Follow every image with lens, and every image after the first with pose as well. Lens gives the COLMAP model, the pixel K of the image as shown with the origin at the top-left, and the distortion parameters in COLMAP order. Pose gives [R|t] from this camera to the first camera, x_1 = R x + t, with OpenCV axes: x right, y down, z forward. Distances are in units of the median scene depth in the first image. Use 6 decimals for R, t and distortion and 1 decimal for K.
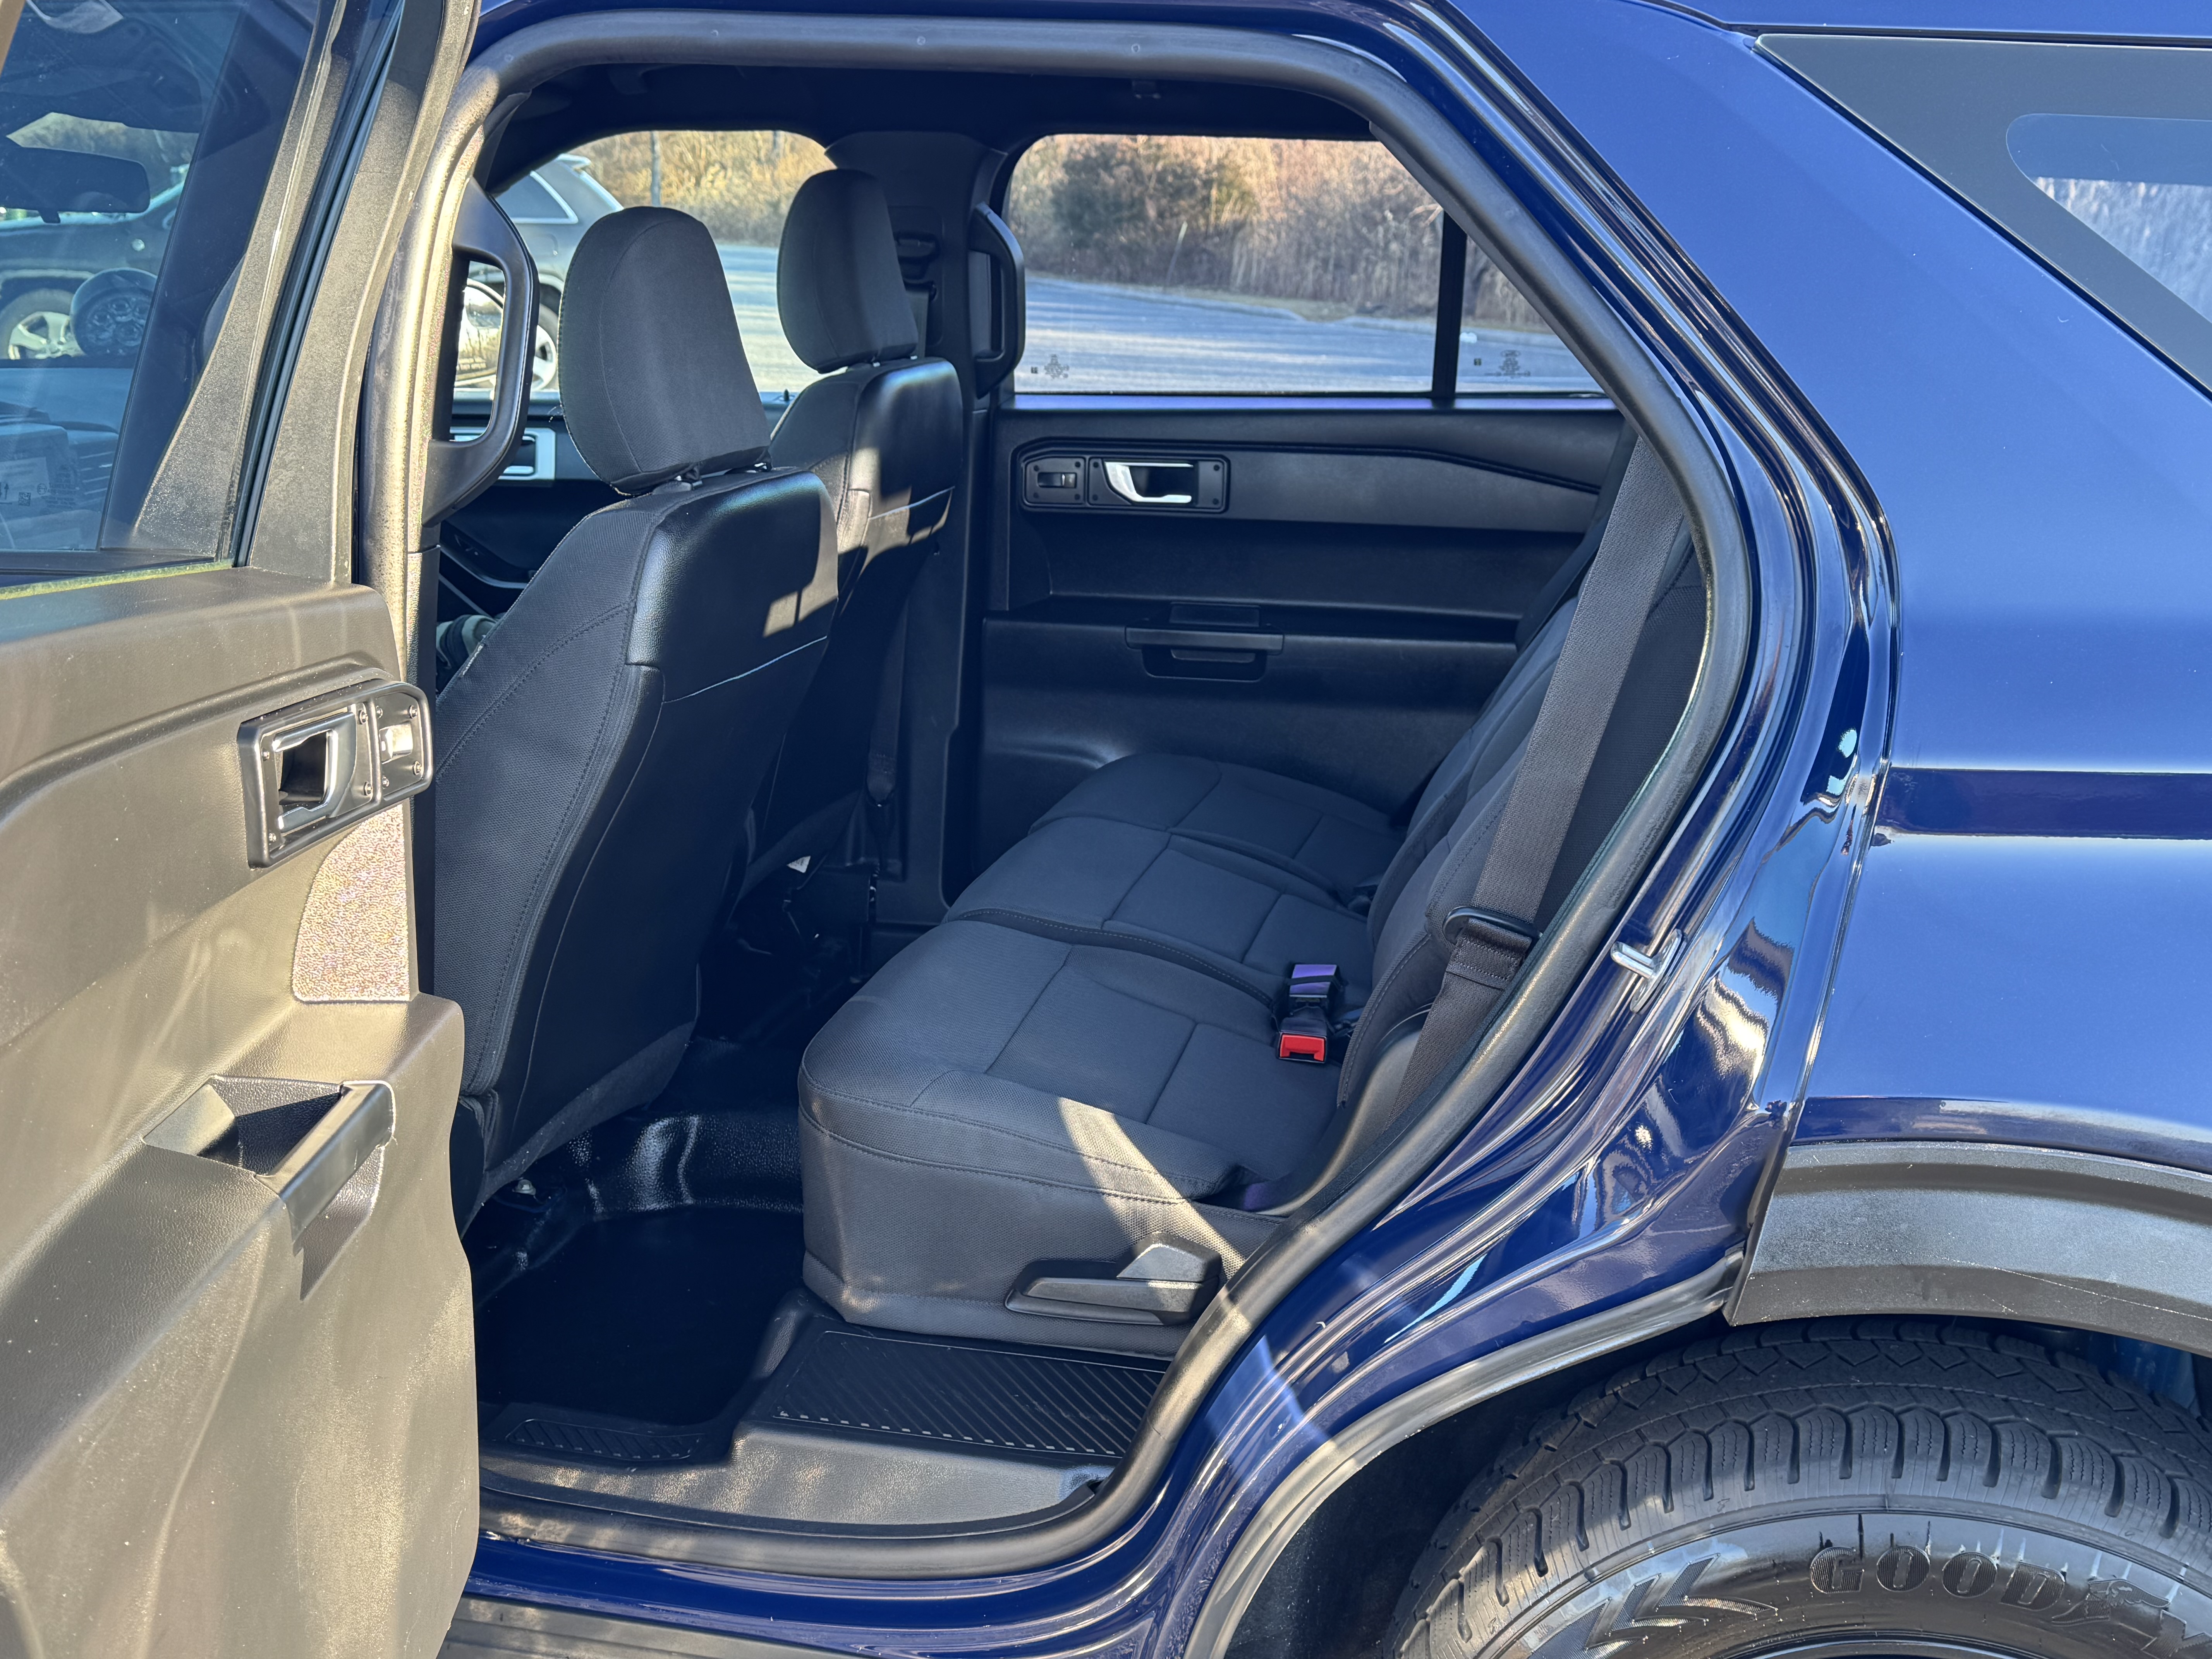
lens RADIAL K [[2339.0, 0, 1103.1], [0, 2339.0, 837.8], [0, 0, 1]] dist [0.189546, -0.385786]
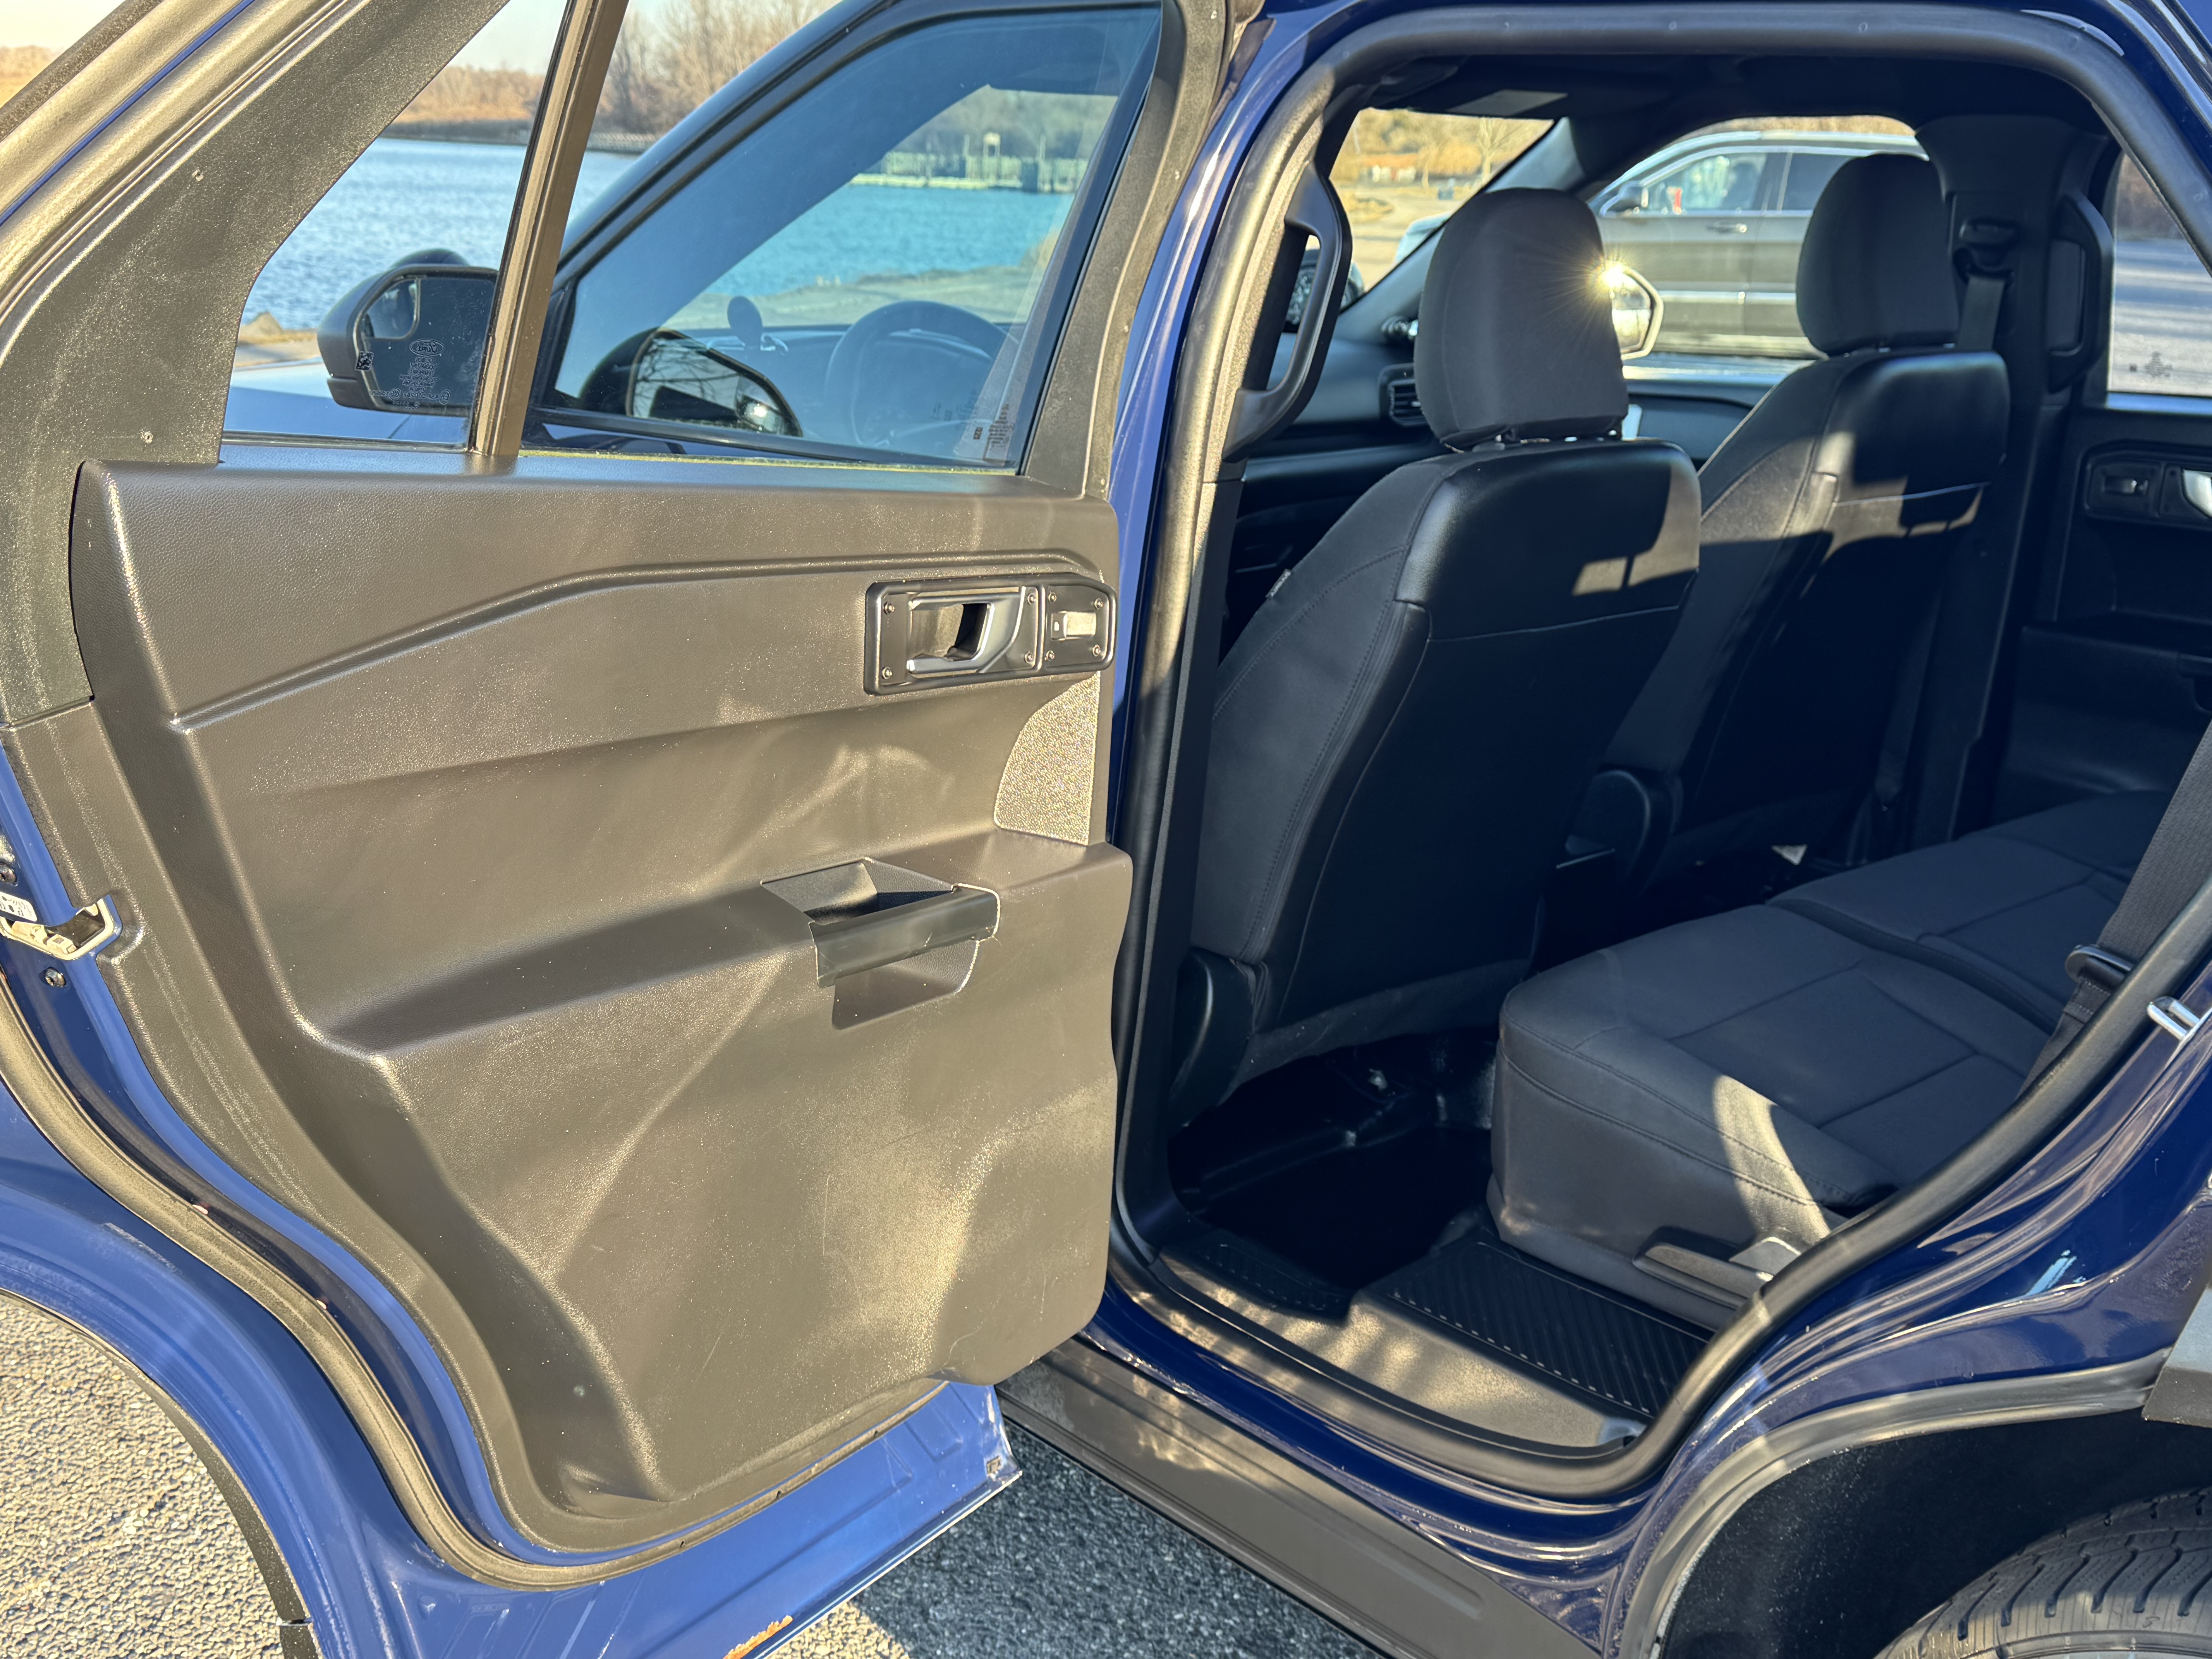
lens RADIAL K [[2343.5, 0, 1106.0], [0, 2343.5, 829.5], [0, 0, 1]] dist [0.214772, -0.439973]
pose [[0.825040, 0.161218, -0.541588, 0.301418], [-0.162687, 0.985625, 0.045564, 0.004075], [0.541149, 0.050517, 0.839408, 0.001027]]
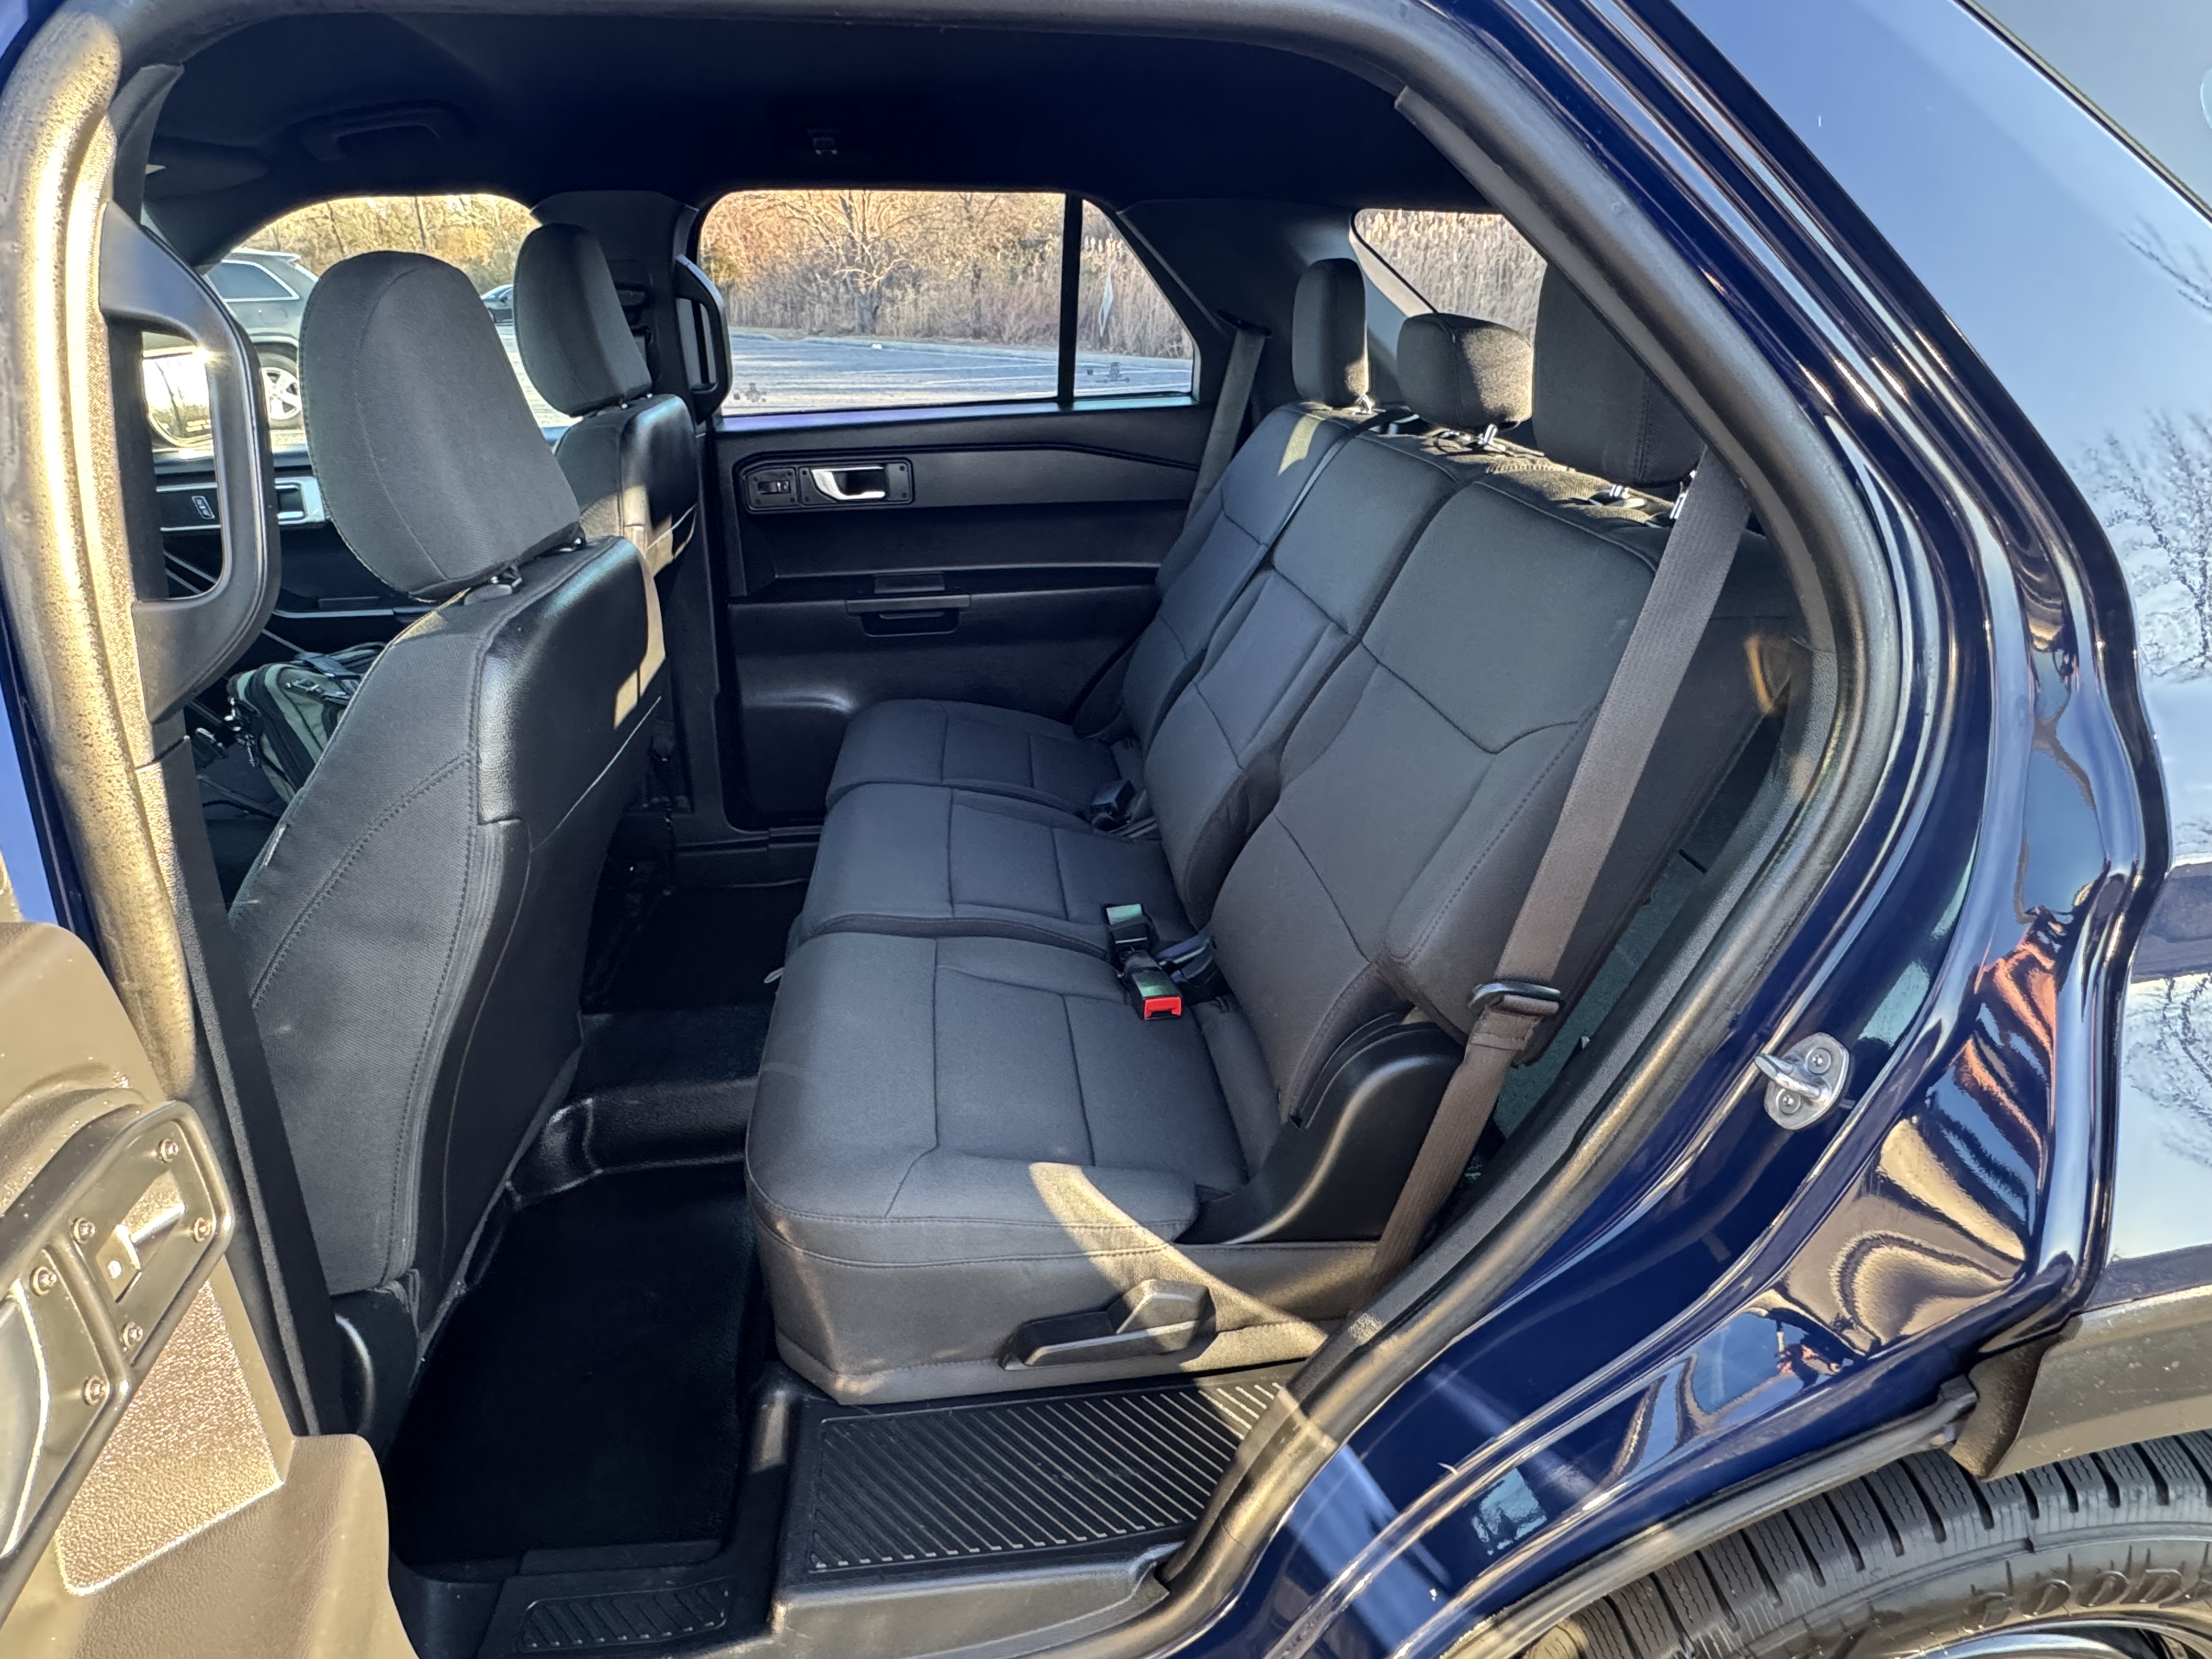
lens RADIAL K [[1216.5, 0, 1085.5], [0, 1216.5, 832.2], [0, 0, 1]] dist [-0.003205, -0.001276]
pose [[0.947110, -0.161058, 0.277567, -0.118212], [0.110993, 0.975960, 0.187571, -0.126959], [-0.301104, -0.146842, 0.942217, 0.526141]]
